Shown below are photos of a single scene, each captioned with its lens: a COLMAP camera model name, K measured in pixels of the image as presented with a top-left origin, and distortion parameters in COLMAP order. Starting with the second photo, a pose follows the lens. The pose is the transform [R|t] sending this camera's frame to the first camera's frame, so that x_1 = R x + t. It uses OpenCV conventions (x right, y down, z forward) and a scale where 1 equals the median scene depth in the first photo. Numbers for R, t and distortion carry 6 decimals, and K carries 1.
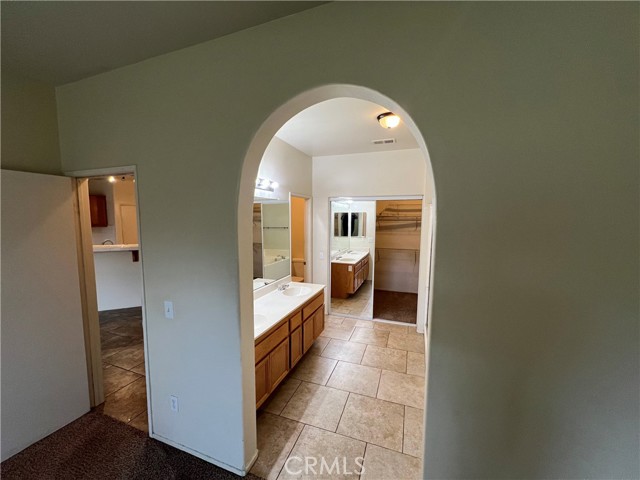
lens RADIAL K [[255.8, 0, 318.6], [0, 255.8, 242.6], [0, 0, 1]] dist [-0.002635, 0.000683]
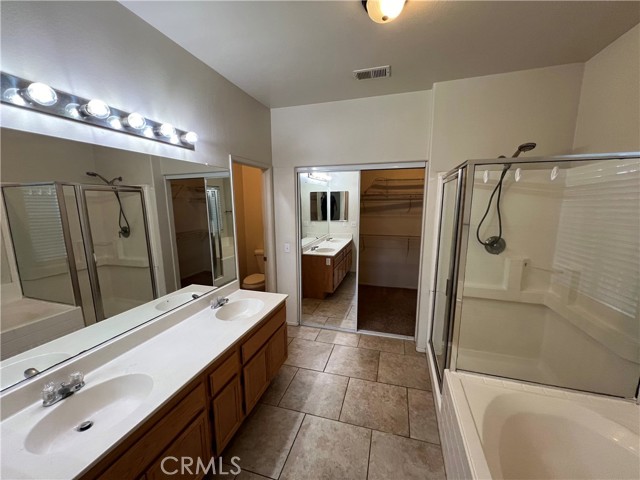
lens RADIAL K [[255.8, 0, 318.6], [0, 255.8, 242.6], [0, 0, 1]] dist [-0.002635, 0.000683]
pose [[0.997901, -0.021509, 0.061083, 0.056685], [0.017593, 0.997798, 0.063943, -0.010567], [-0.062324, -0.062734, 0.996082, 0.265947]]
